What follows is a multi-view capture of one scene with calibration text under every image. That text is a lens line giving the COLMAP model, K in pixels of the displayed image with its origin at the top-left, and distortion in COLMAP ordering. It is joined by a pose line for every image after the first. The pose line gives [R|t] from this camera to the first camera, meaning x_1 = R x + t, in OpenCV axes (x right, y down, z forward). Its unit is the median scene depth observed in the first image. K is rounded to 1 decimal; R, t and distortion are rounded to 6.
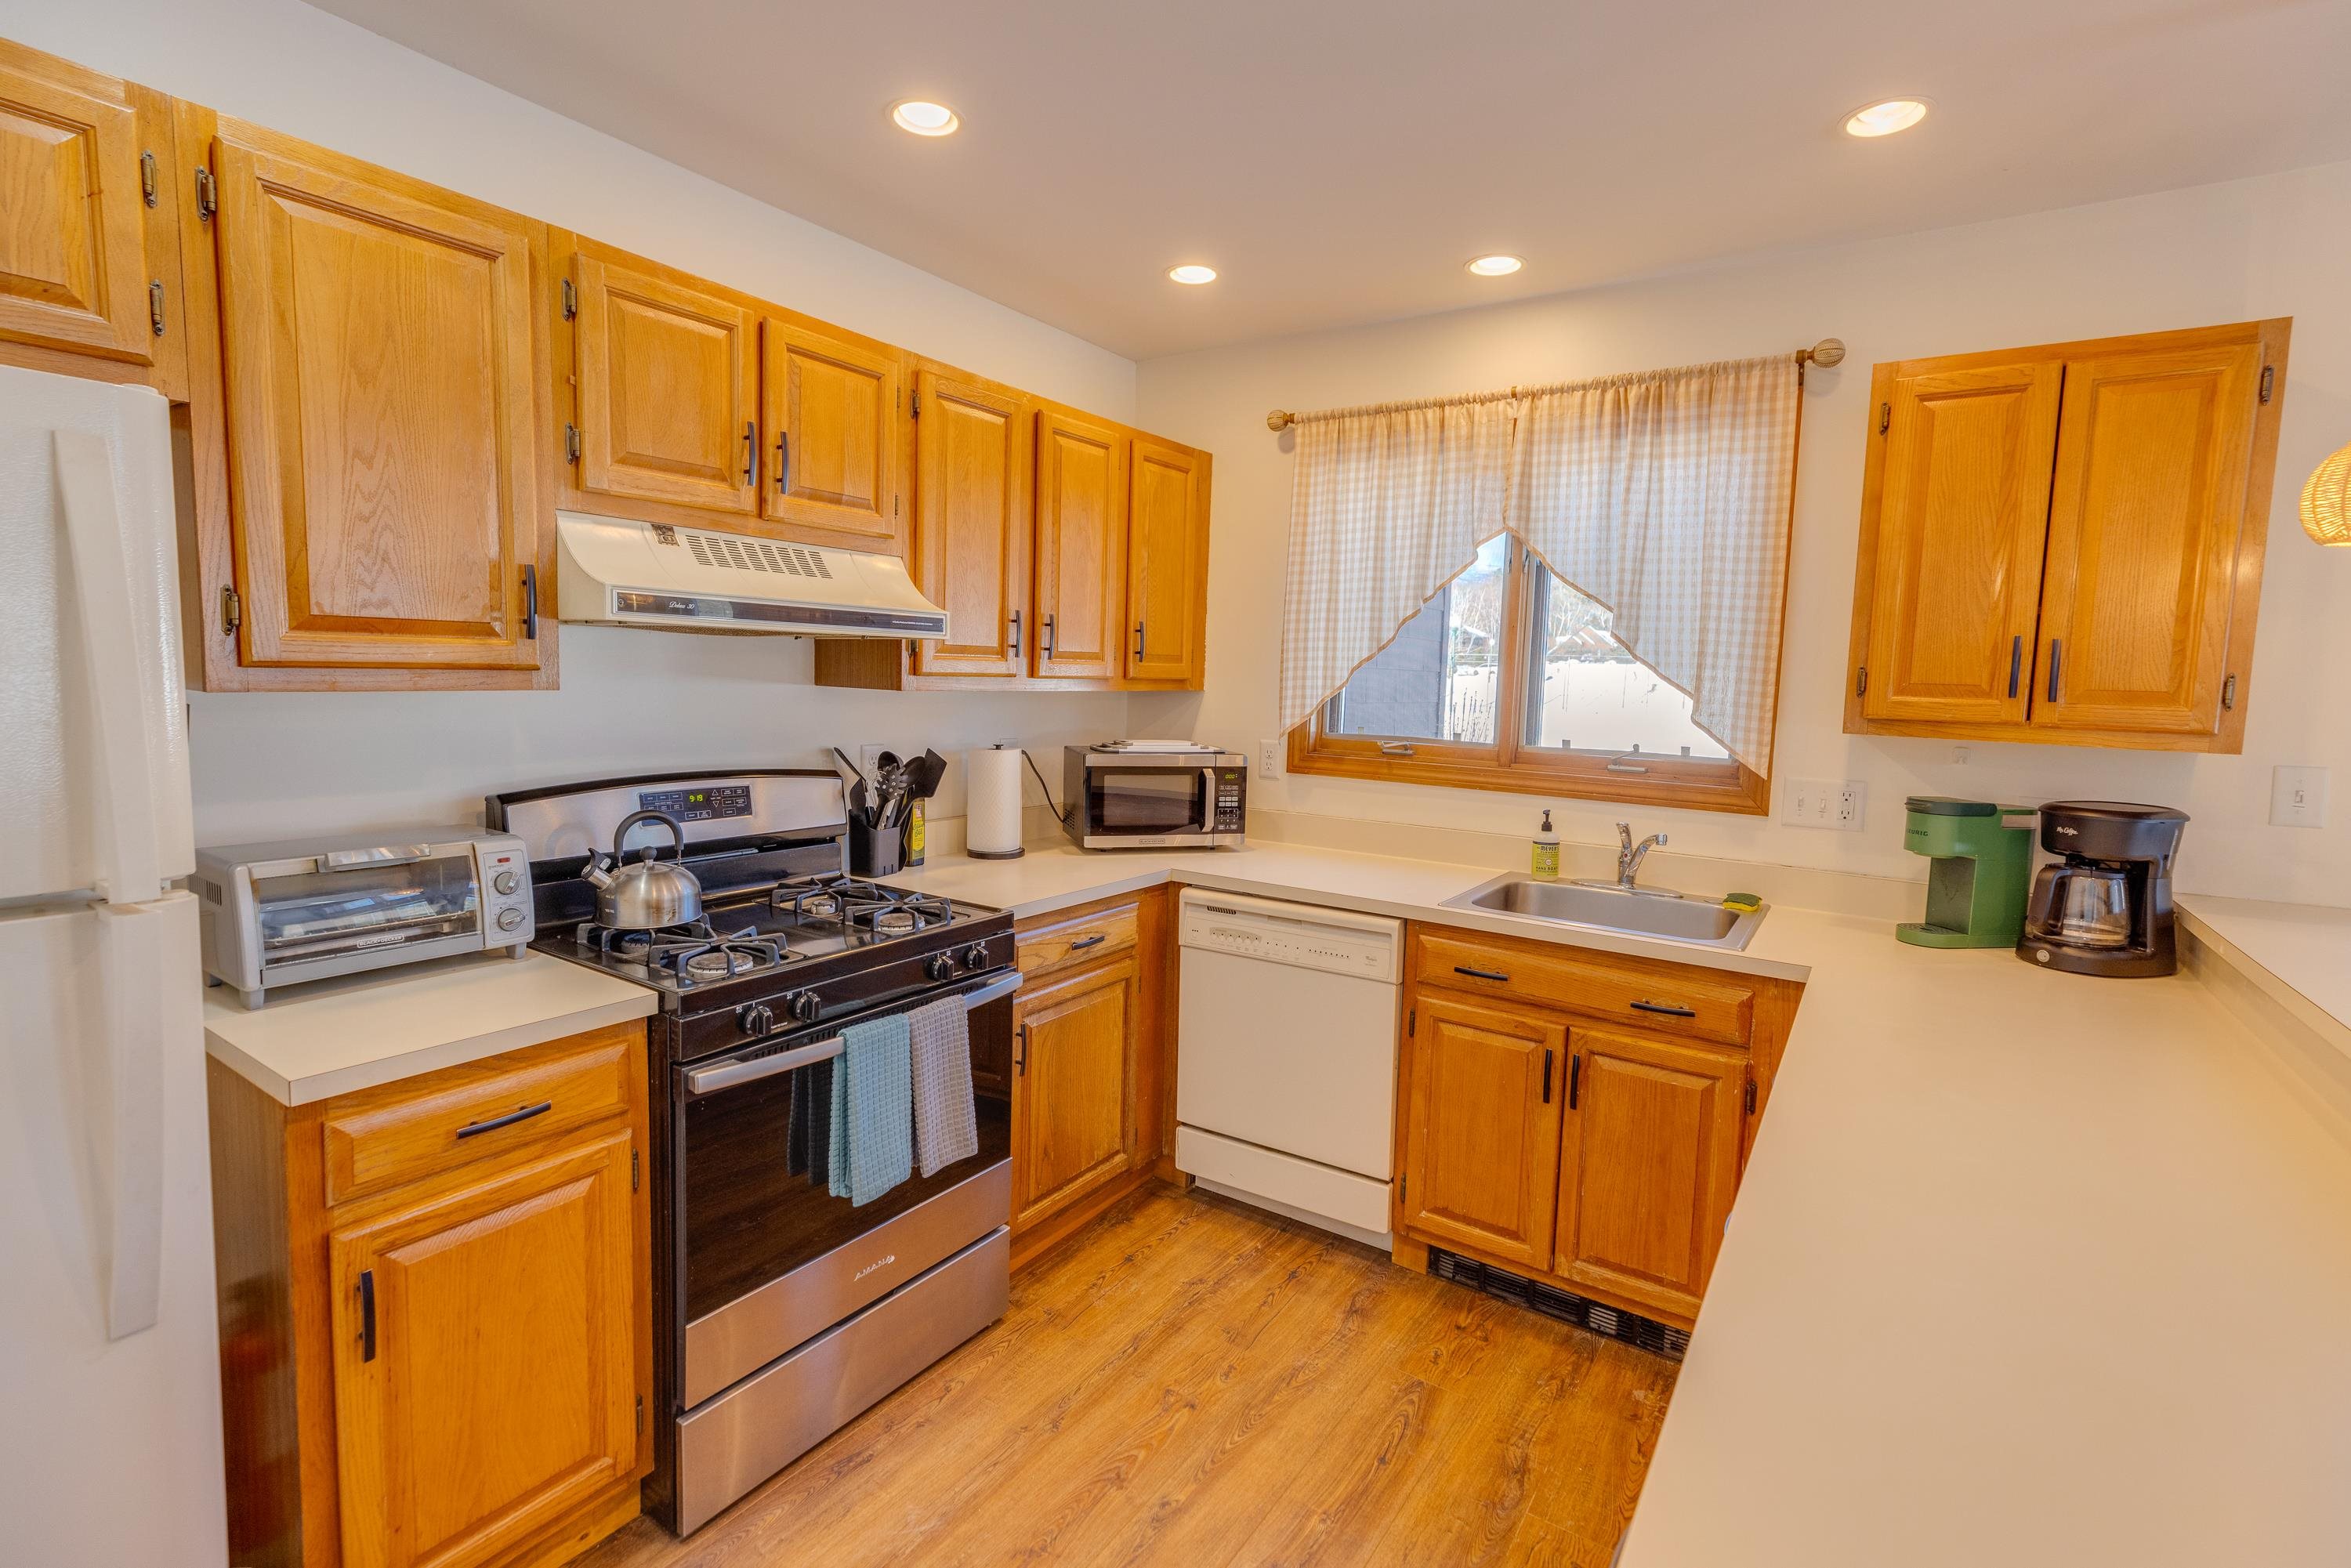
lens RADIAL K [[1055.4, 0, 1169.0], [0, 1055.4, 767.5], [0, 0, 1]] dist [-0.000793, -0.000114]
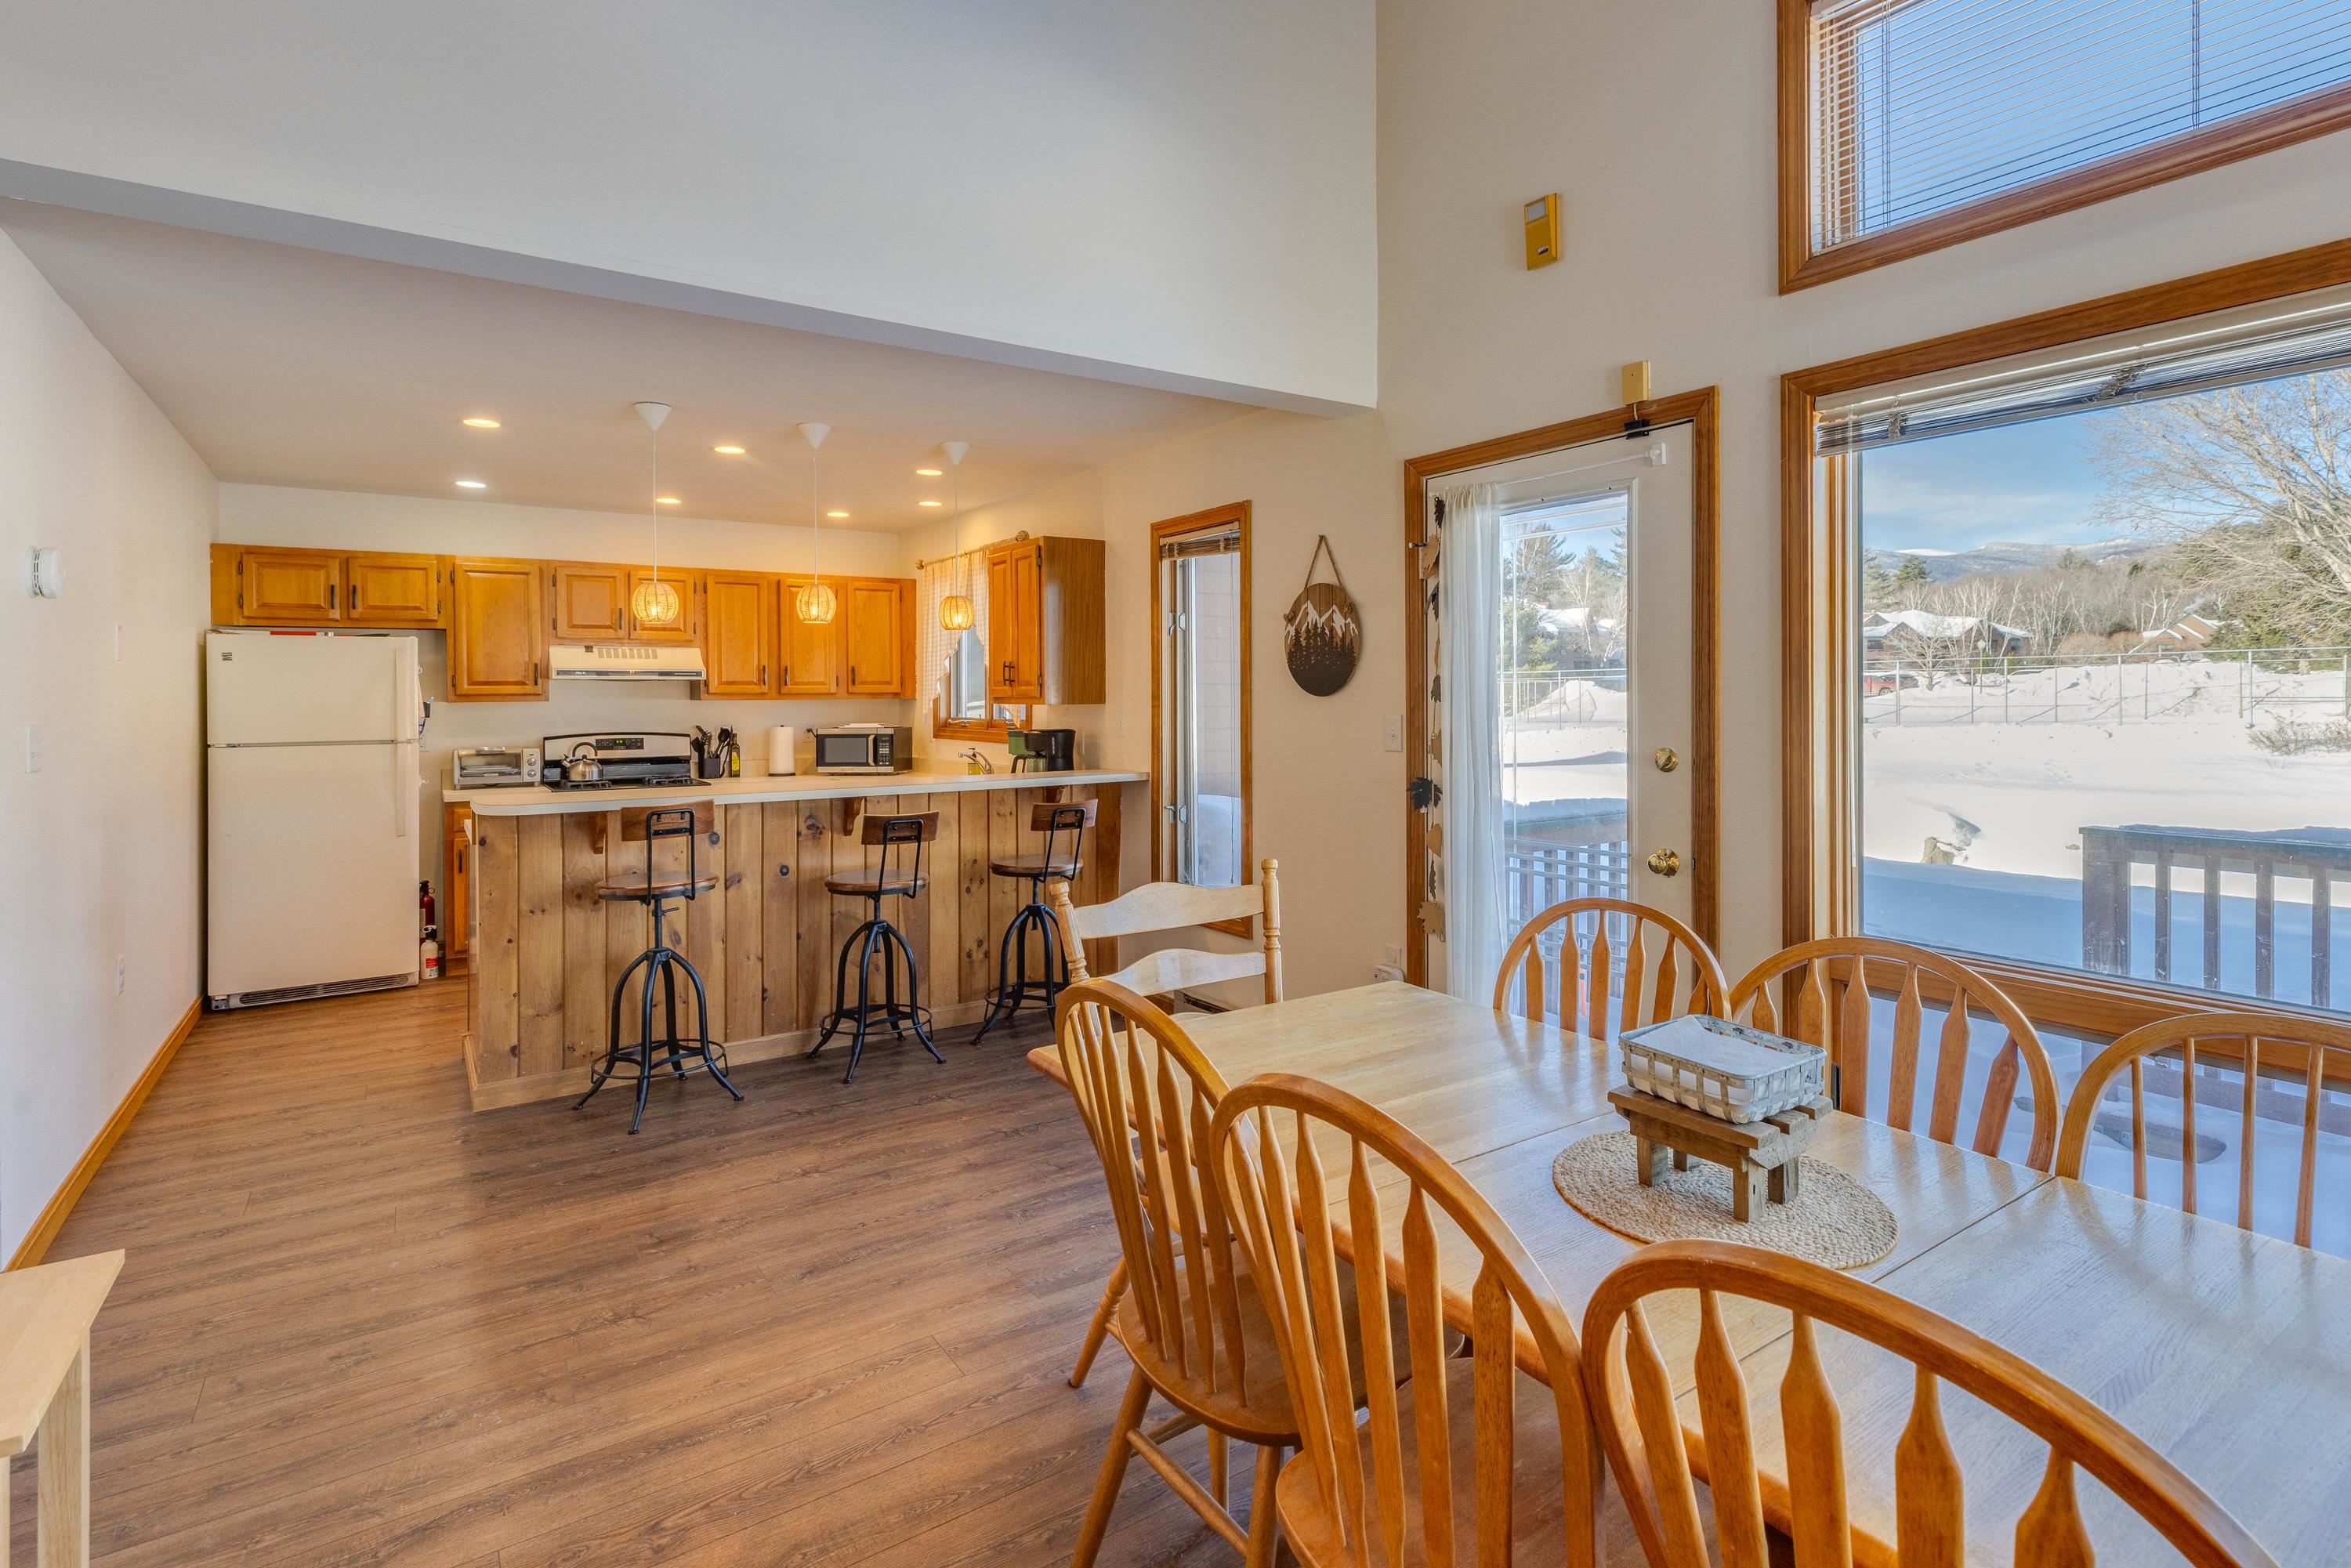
lens RADIAL K [[1139.2, 0, 1191.1], [0, 1139.2, 698.9], [0, 0, 1]] dist [0.001732, 0.000477]
pose [[0.931099, -0.034801, -0.363103, 1.891812], [0.000668, 0.995599, -0.093709, 0.186062], [0.364766, 0.087010, 0.927025, -1.128091]]
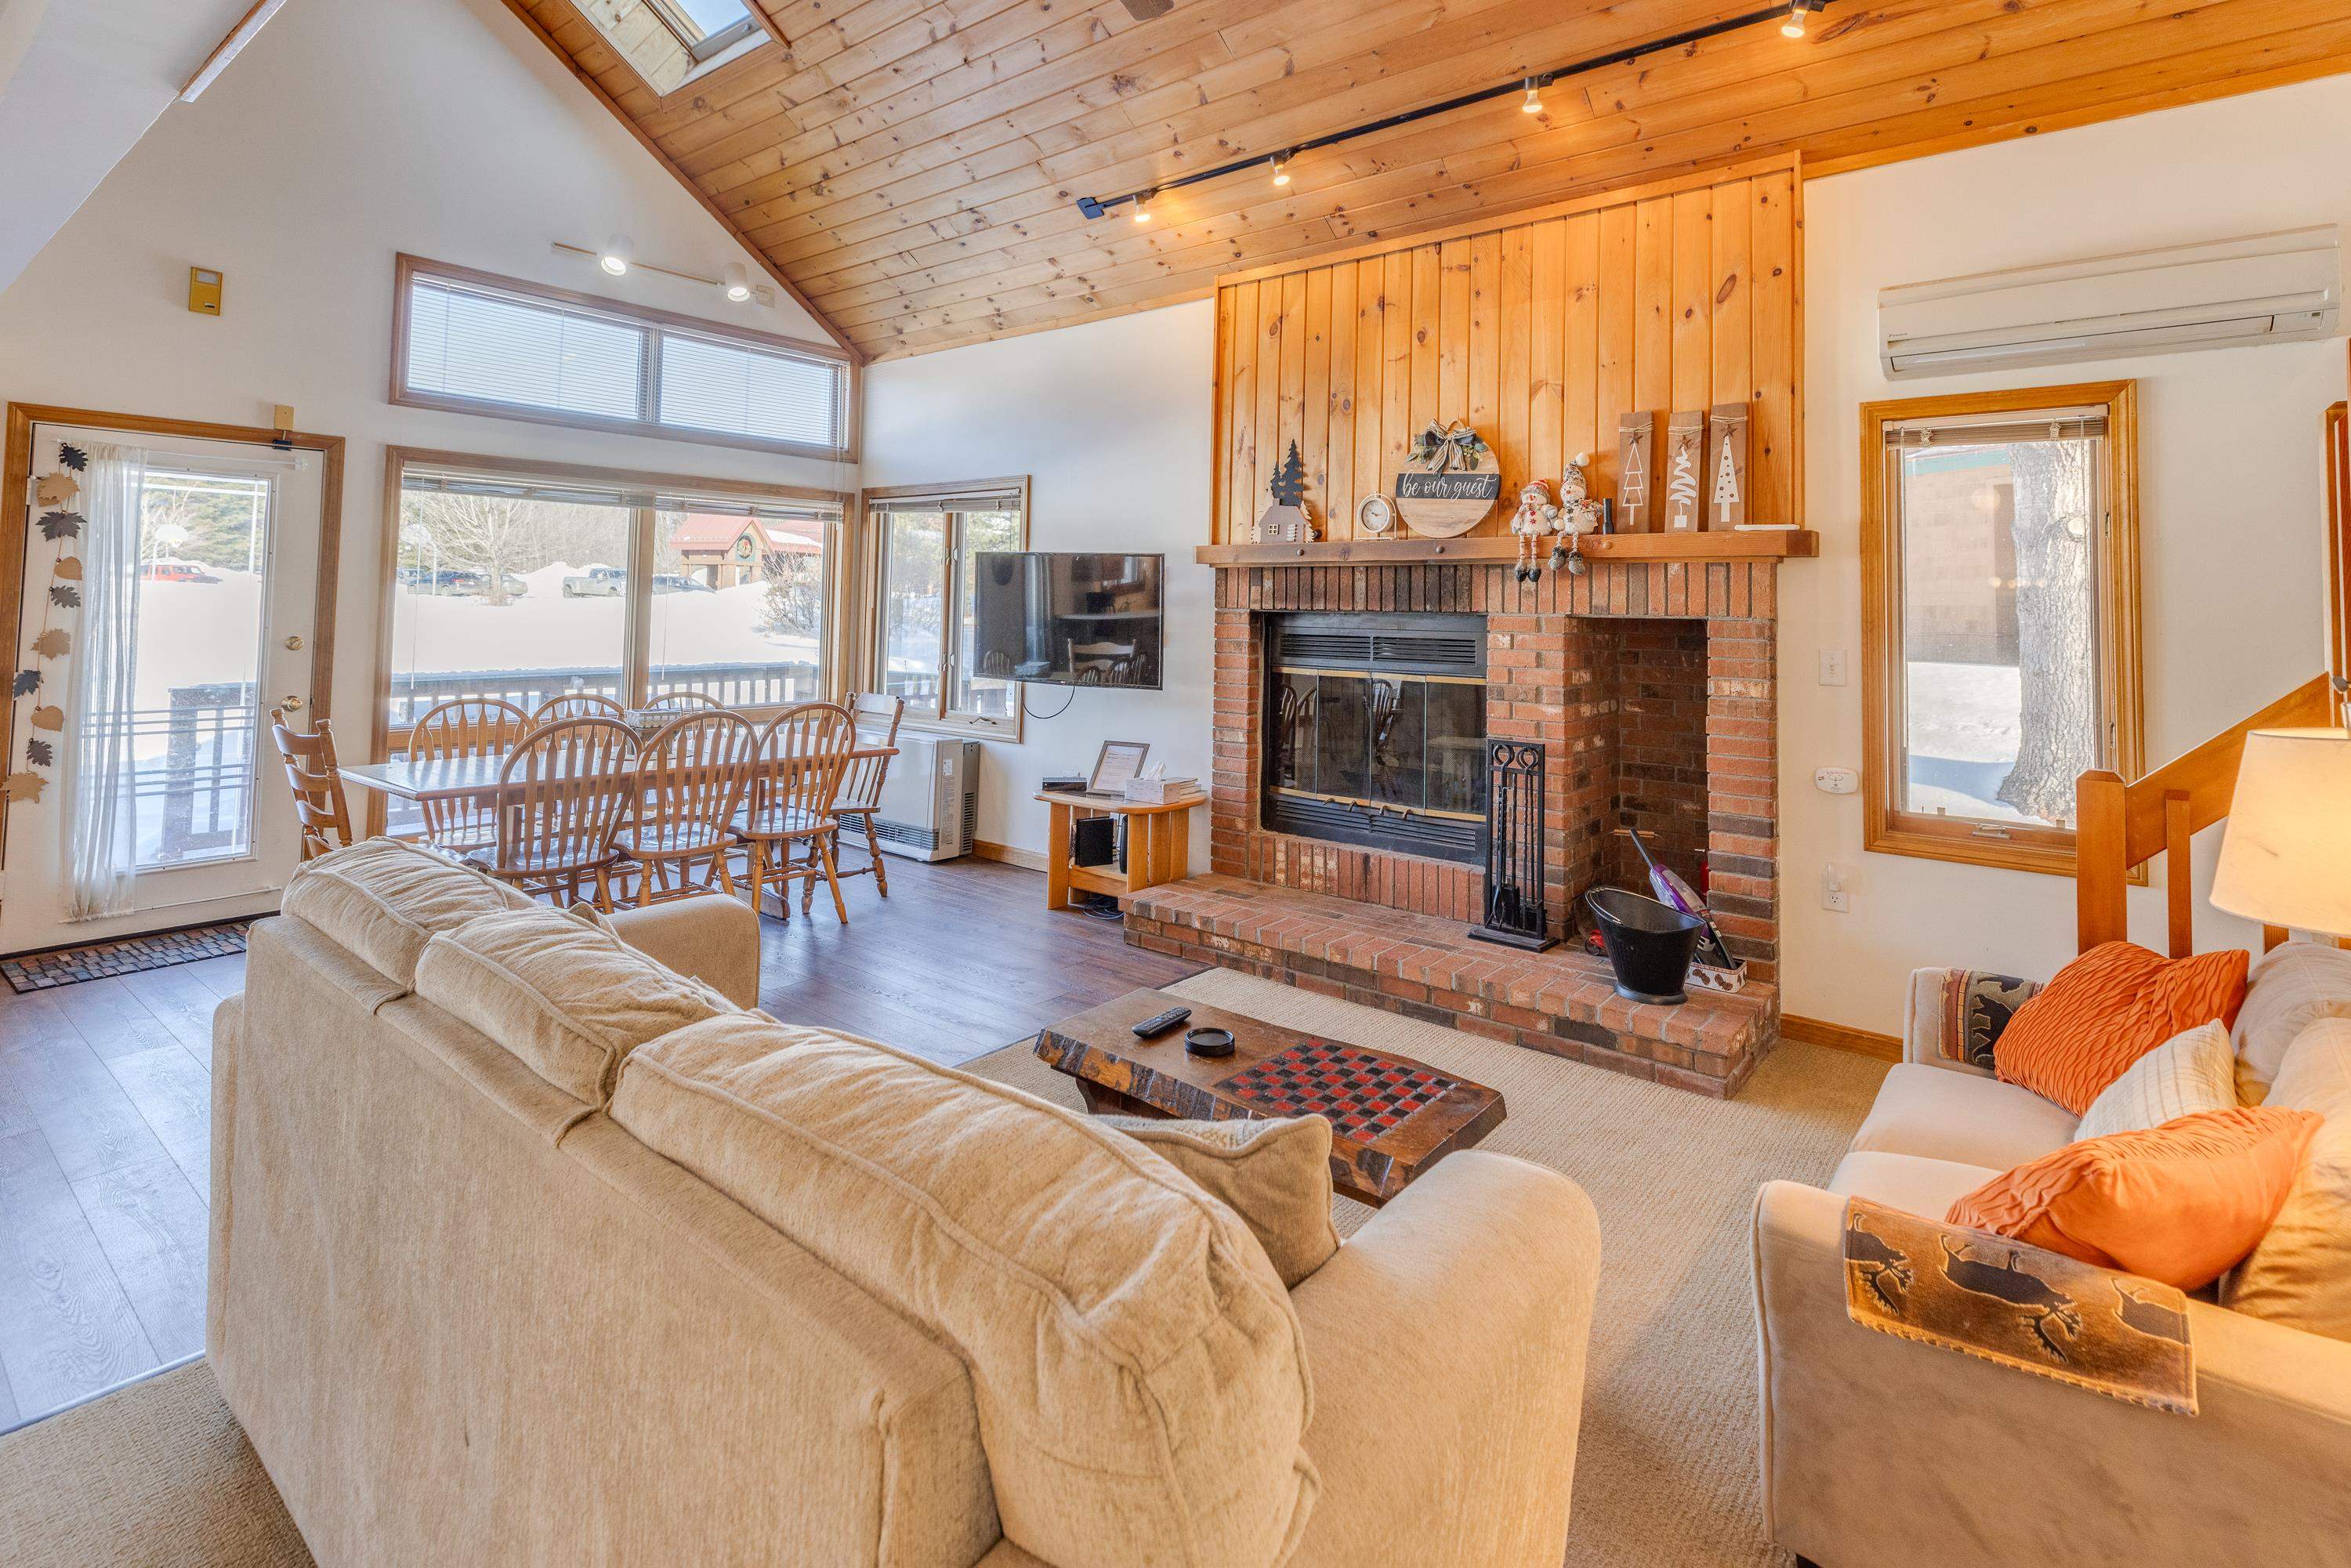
lens RADIAL K [[1137.9, 0, 1187.6], [0, 1137.9, 550.5], [0, 0, 1]] dist [0.003786, -0.000166]
pose [[0.075508, 0.022720, 0.996886, -0.095189], [0.077824, 0.996557, -0.028608, 0.154319], [-0.994104, 0.079742, 0.073480, -1.610951]]
